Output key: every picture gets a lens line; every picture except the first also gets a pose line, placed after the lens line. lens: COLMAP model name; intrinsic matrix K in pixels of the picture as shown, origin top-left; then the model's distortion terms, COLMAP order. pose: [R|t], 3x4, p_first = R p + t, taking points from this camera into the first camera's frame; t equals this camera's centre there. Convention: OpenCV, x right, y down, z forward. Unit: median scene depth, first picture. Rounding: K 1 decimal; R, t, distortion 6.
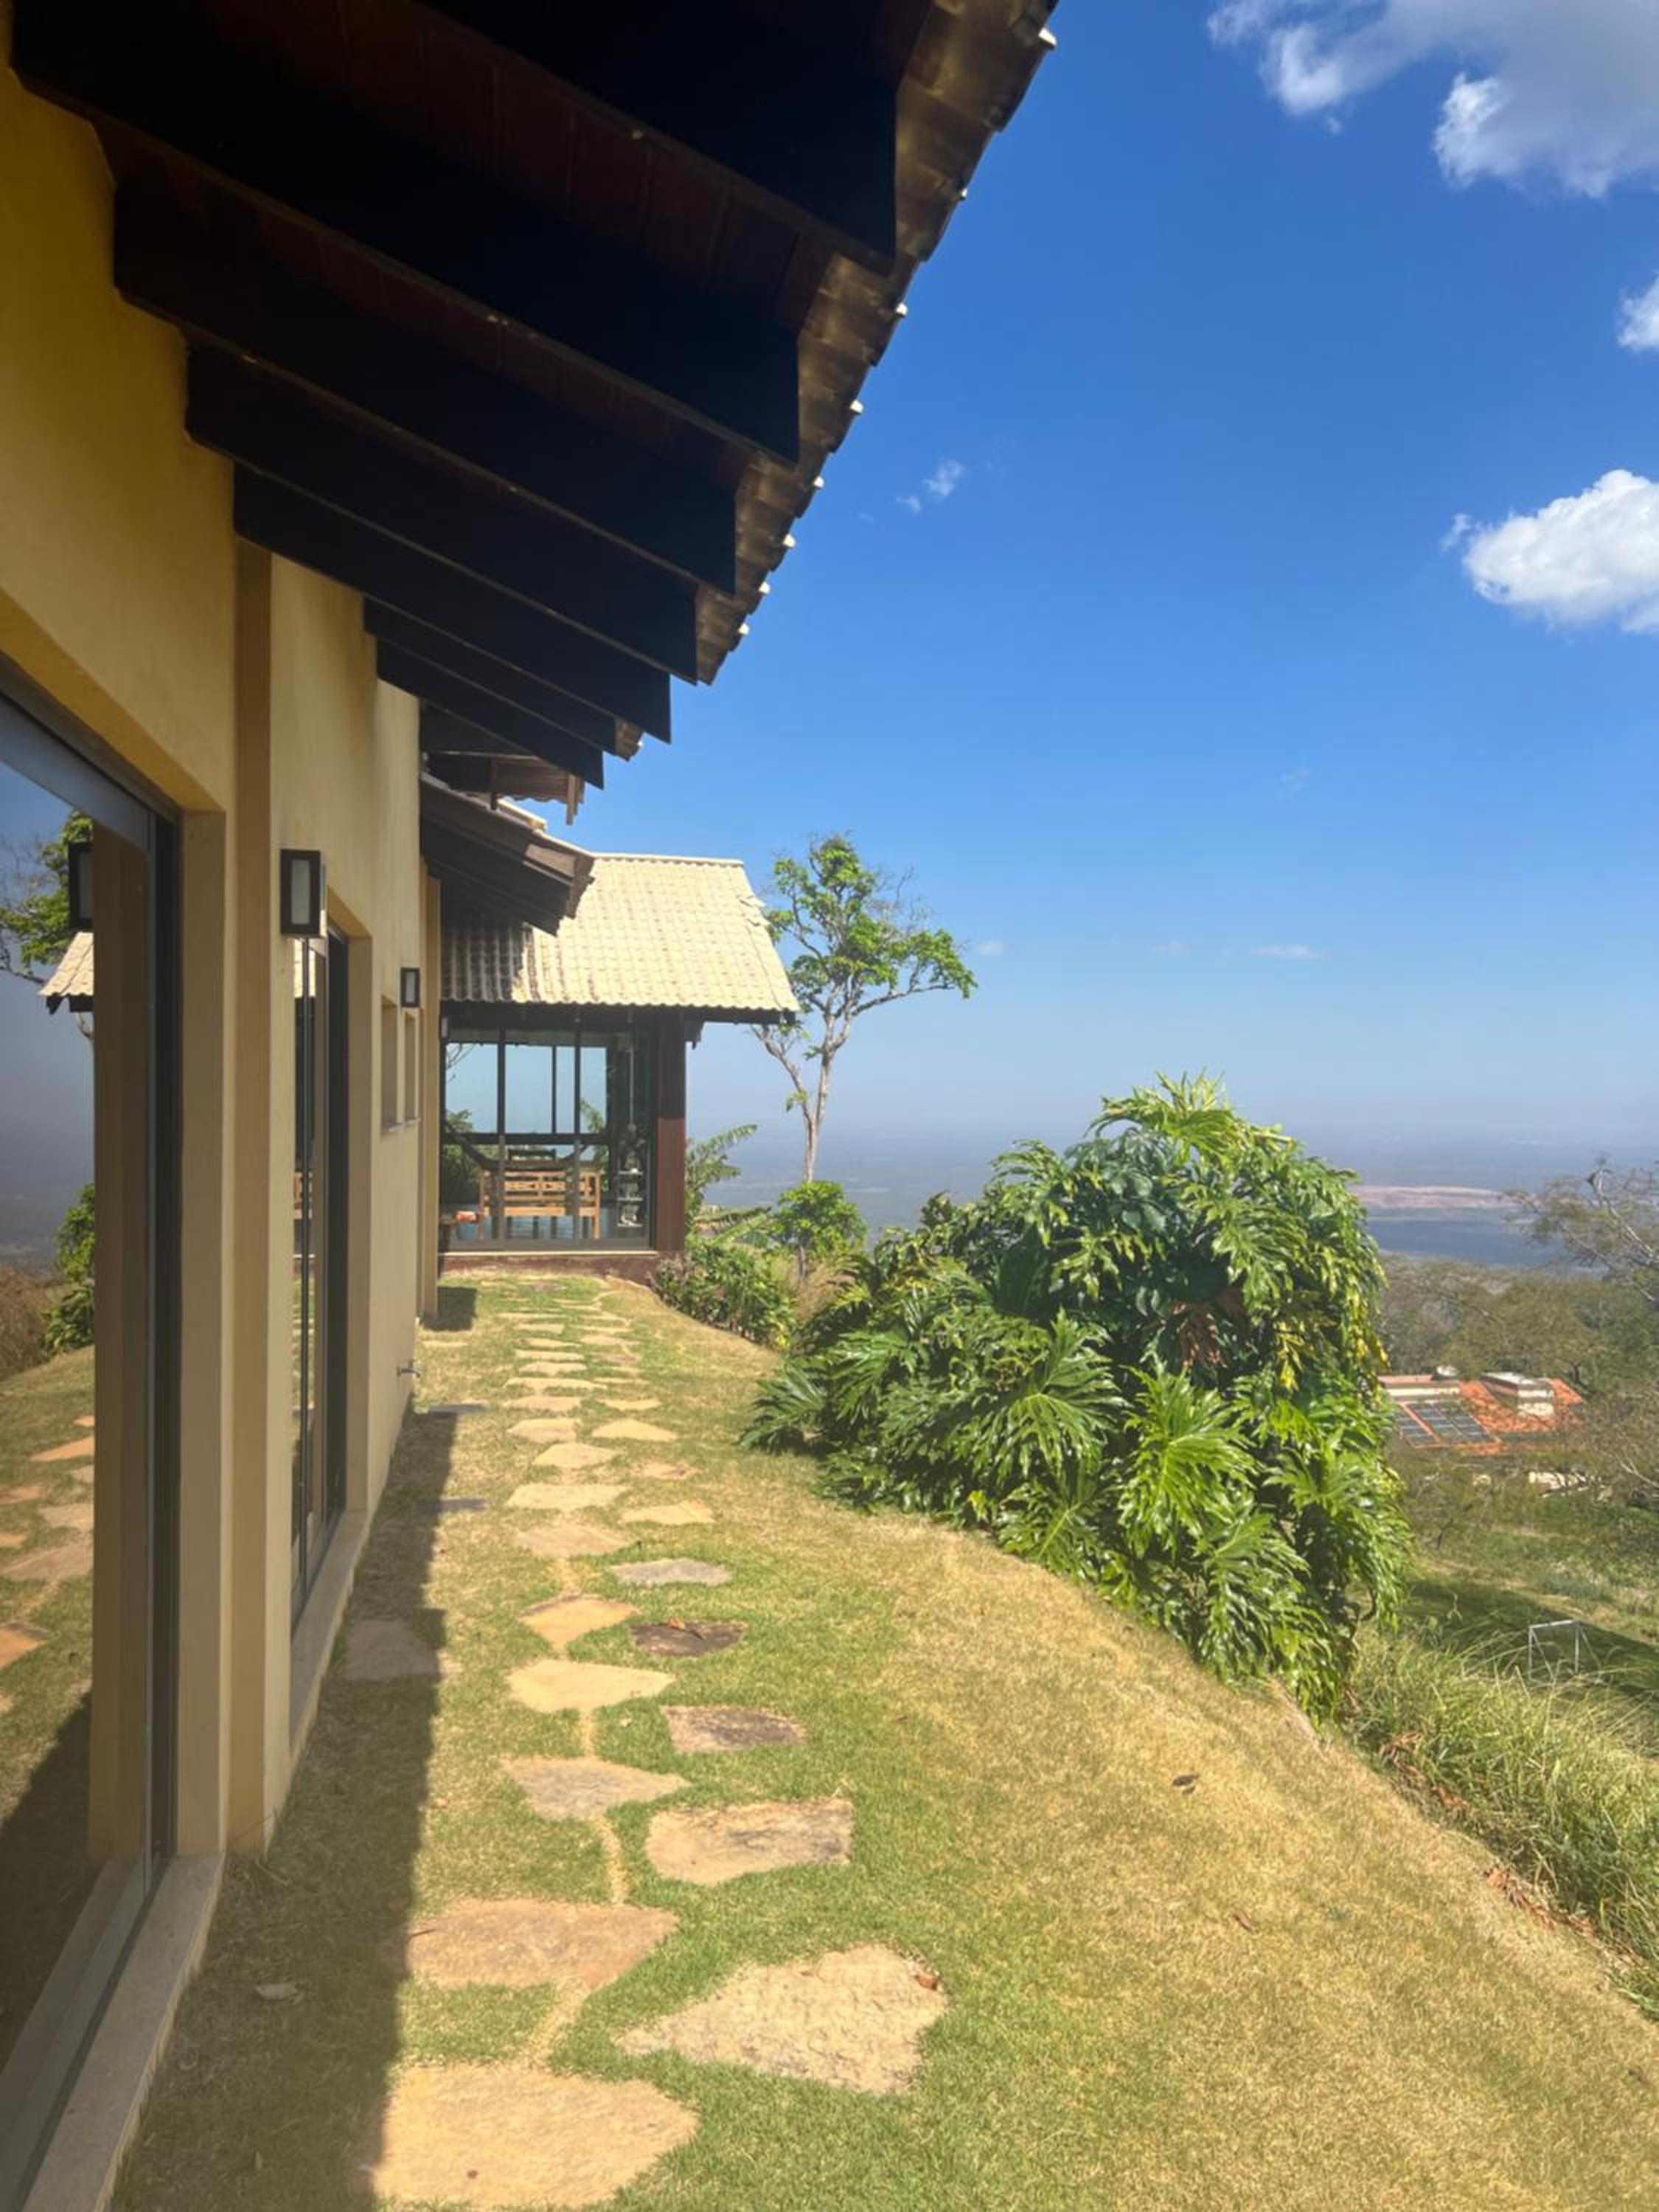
lens RADIAL K [[1709.2, 0, 829.5], [0, 1709.2, 1106.0], [0, 0, 1]] dist [-0.002946, -0.007311]
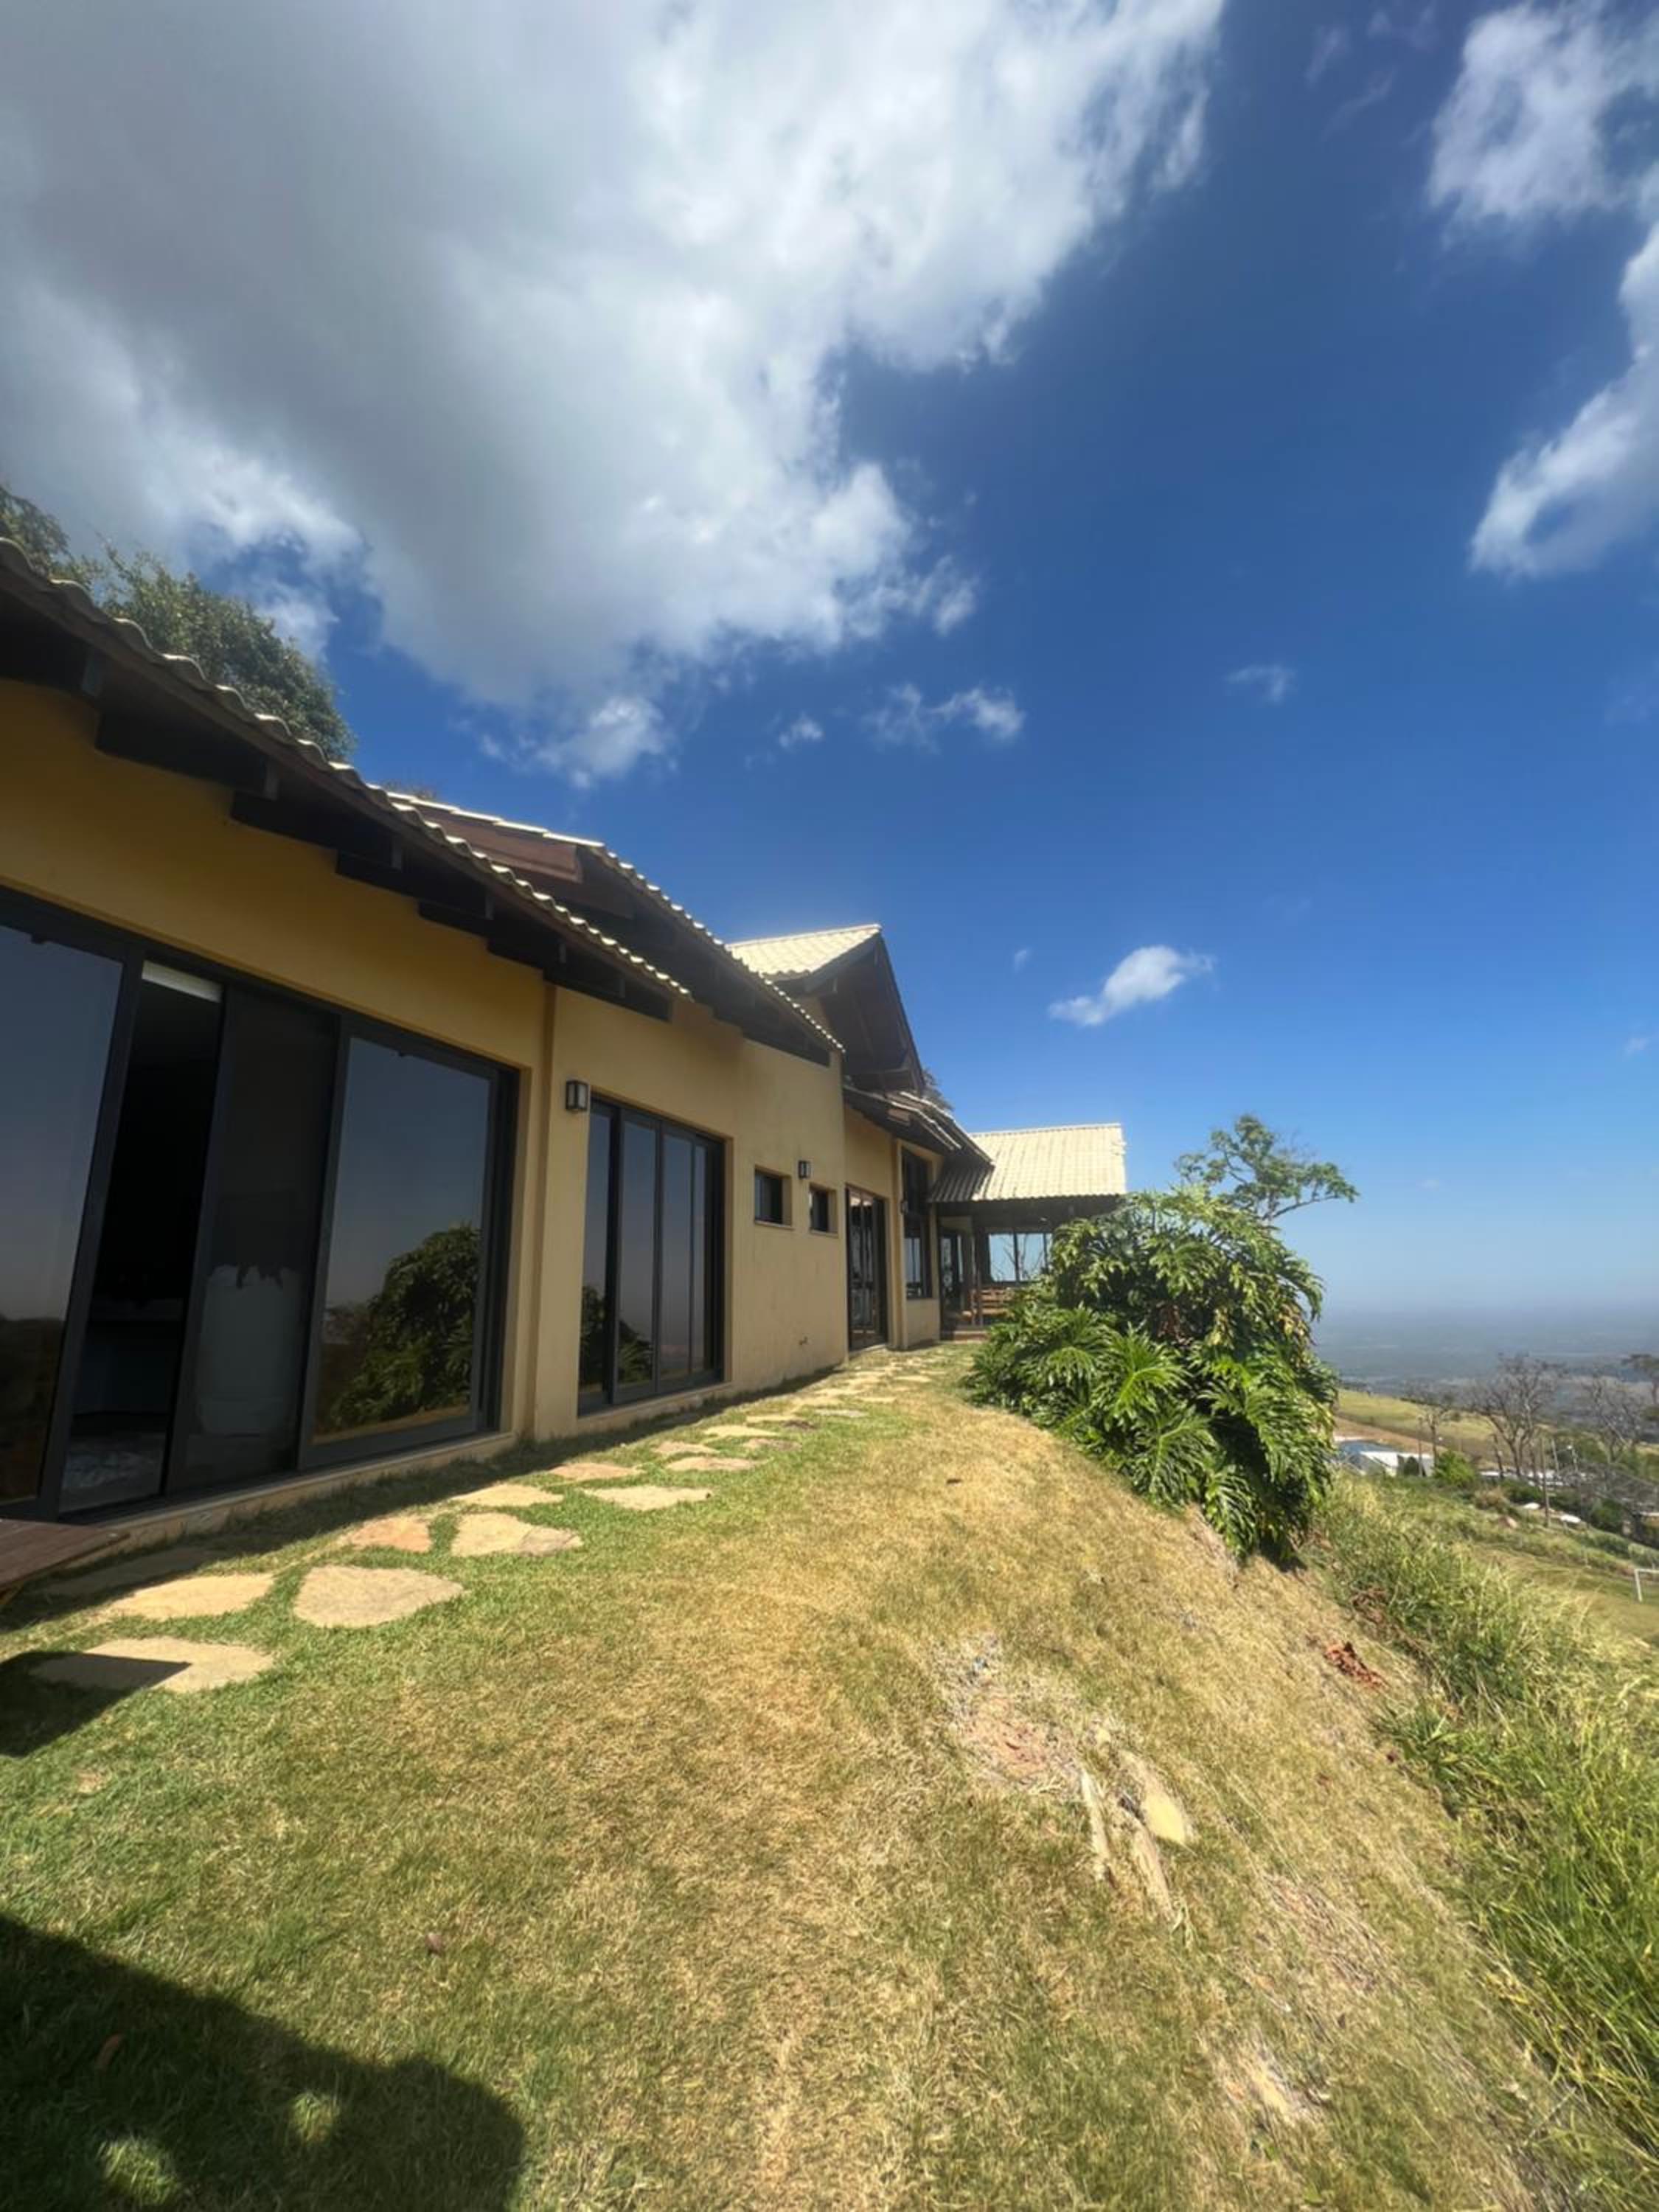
lens RADIAL K [[916.2, 0, 829.5], [0, 916.2, 1106.0], [0, 0, 1]] dist [0.000244, 0.000007]
pose [[0.874980, -0.126068, -0.467458, 0.391610], [0.027538, 0.976901, -0.211912, 0.113700], [0.483376, 0.172546, 0.858240, -0.045498]]
